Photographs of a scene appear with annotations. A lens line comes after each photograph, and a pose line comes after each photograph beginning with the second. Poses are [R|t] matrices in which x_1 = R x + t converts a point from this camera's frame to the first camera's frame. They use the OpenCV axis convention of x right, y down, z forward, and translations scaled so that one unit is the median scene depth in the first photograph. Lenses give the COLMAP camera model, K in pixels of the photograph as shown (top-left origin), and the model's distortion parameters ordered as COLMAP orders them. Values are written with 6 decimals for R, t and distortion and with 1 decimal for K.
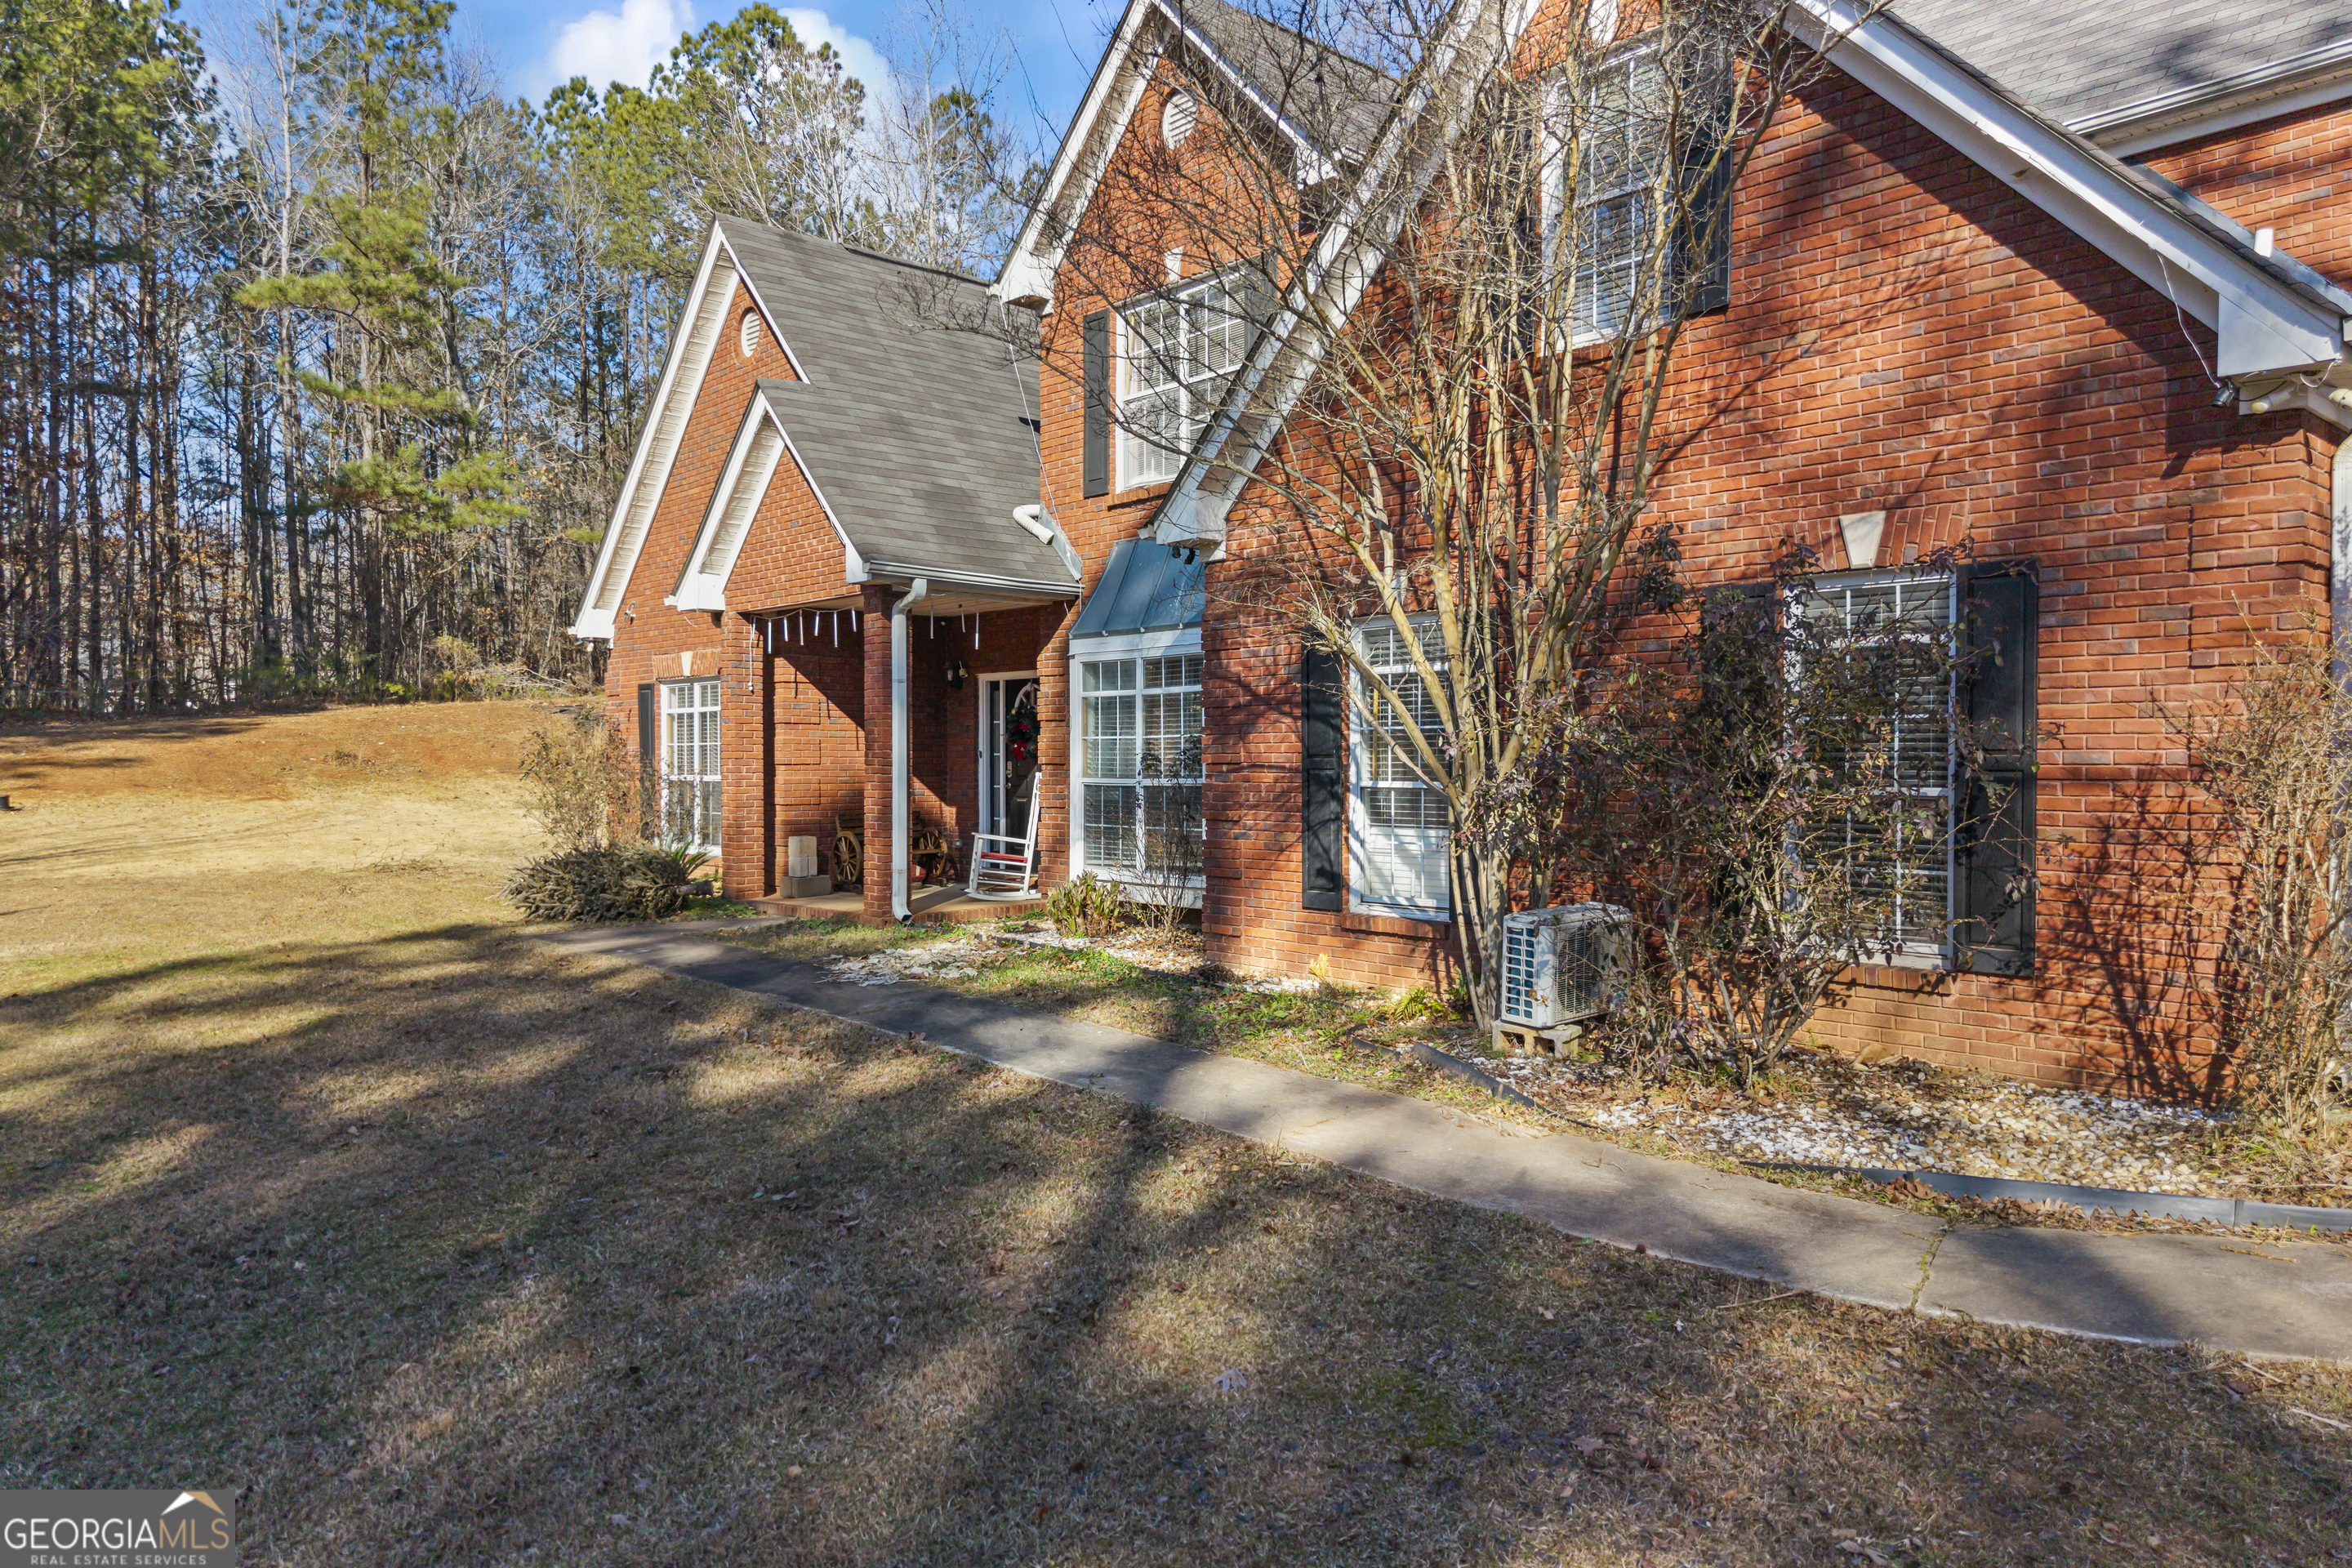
lens RADIAL K [[1565.1, 0, 1170.3], [0, 1565.1, 789.4], [0, 0, 1]] dist [0.033854, -0.037318]
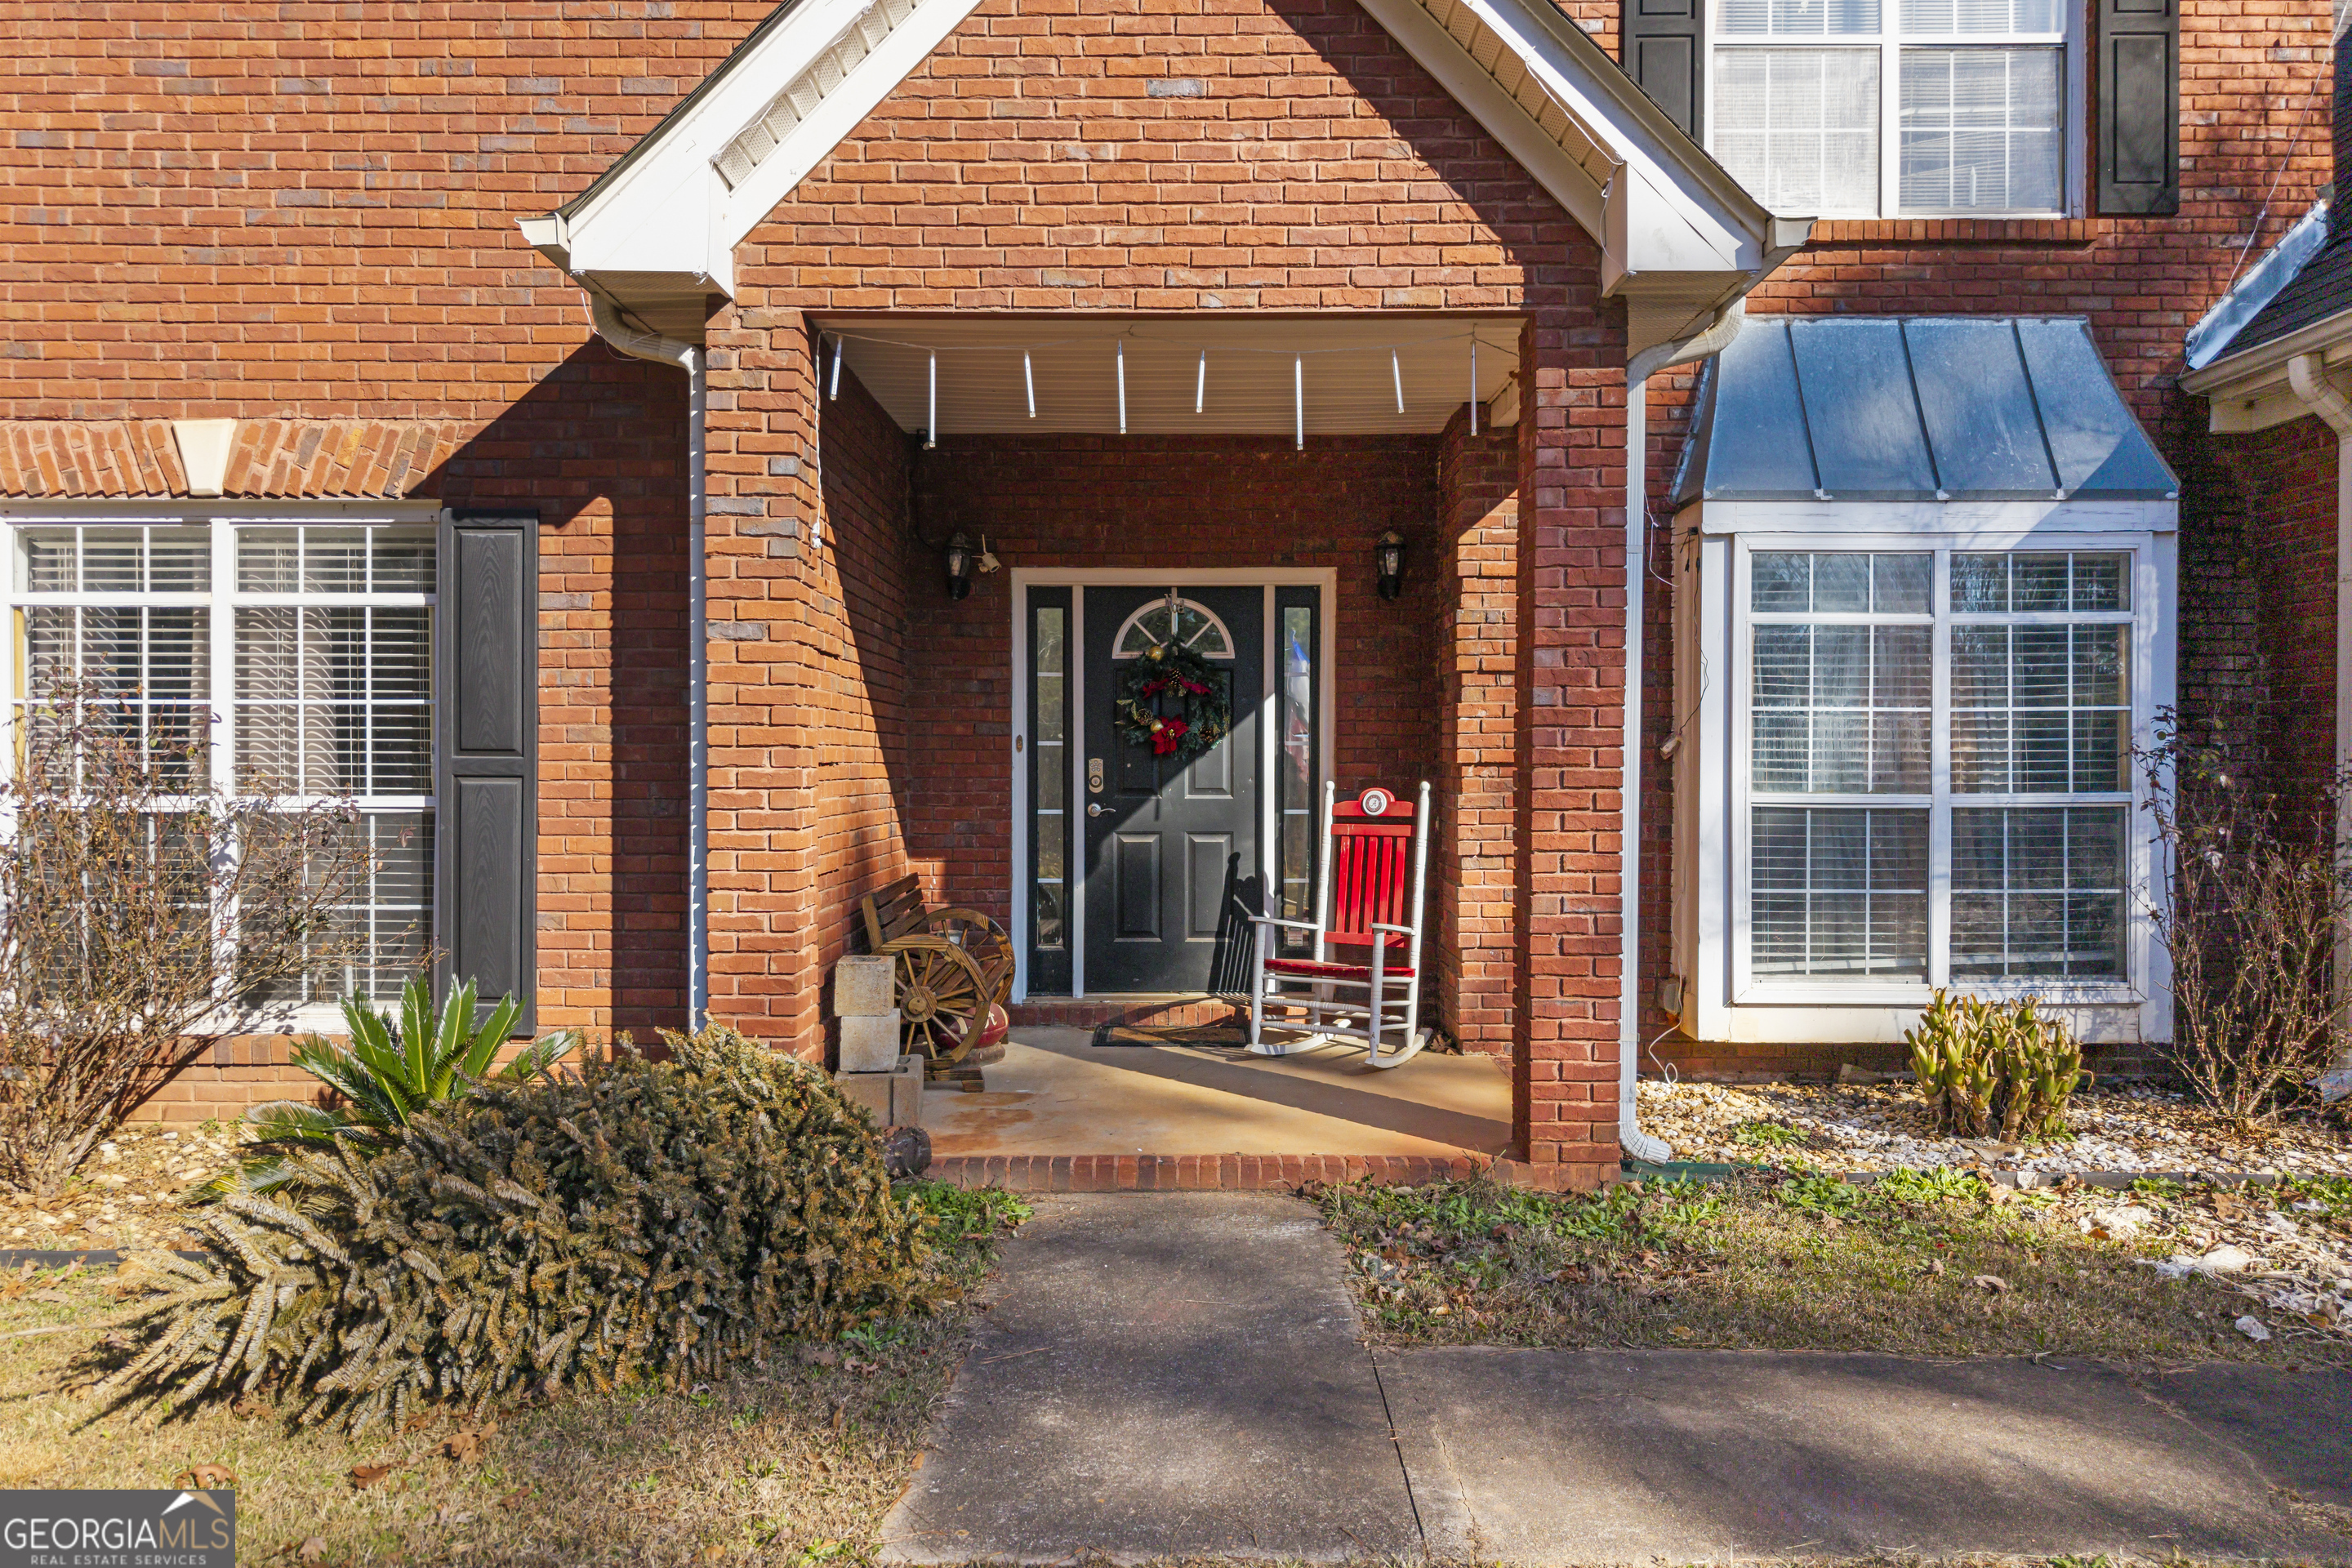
lens RADIAL K [[1565.1, 0, 1182.2], [0, 1565.1, 783.1], [0, 0, 1]] dist [0.033854, -0.037318]
pose [[0.671555, -0.007126, 0.740921, -0.688176], [0.010590, 0.999944, 0.000019, -0.015763], [-0.740879, 0.007834, 0.671592, 1.044323]]
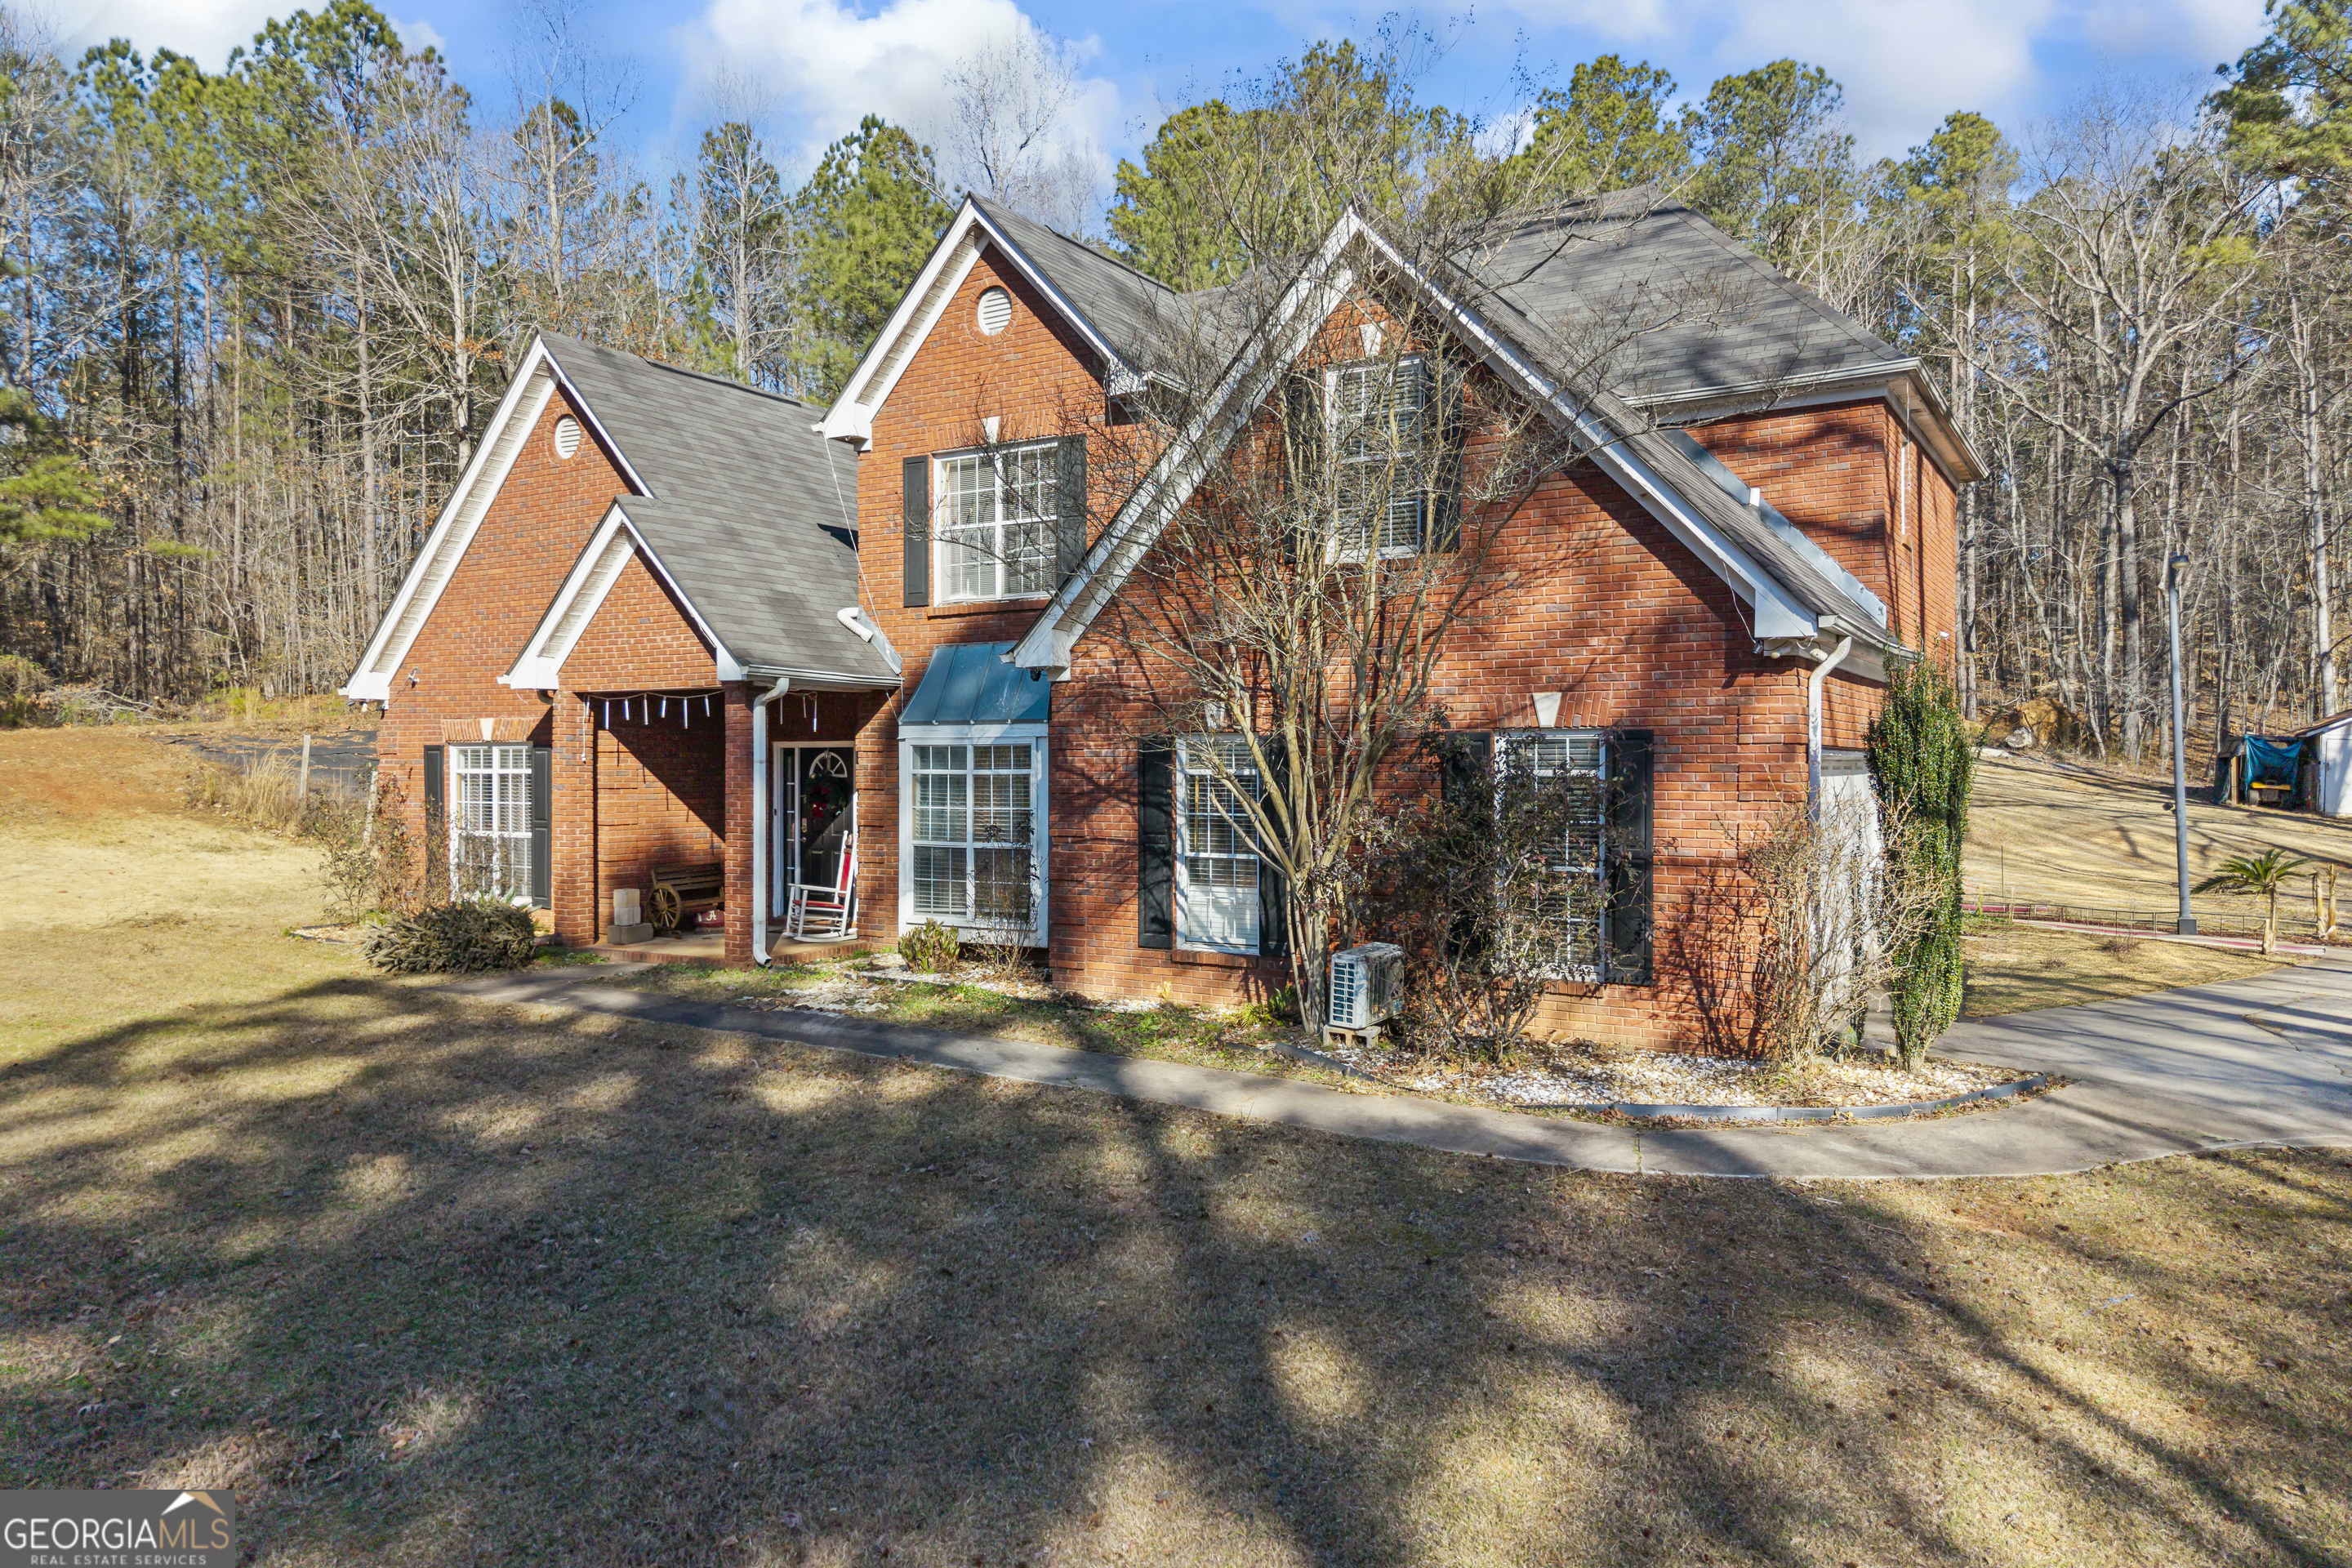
lens RADIAL K [[1565.1, 0, 1169.5], [0, 1565.1, 794.3], [0, 0, 1]] dist [0.033854, -0.037318]
pose [[0.959139, -0.004604, 0.282898, -0.270981], [0.004167, 0.999989, 0.002147, -0.058372], [-0.282905, -0.000881, 0.959148, -0.292298]]
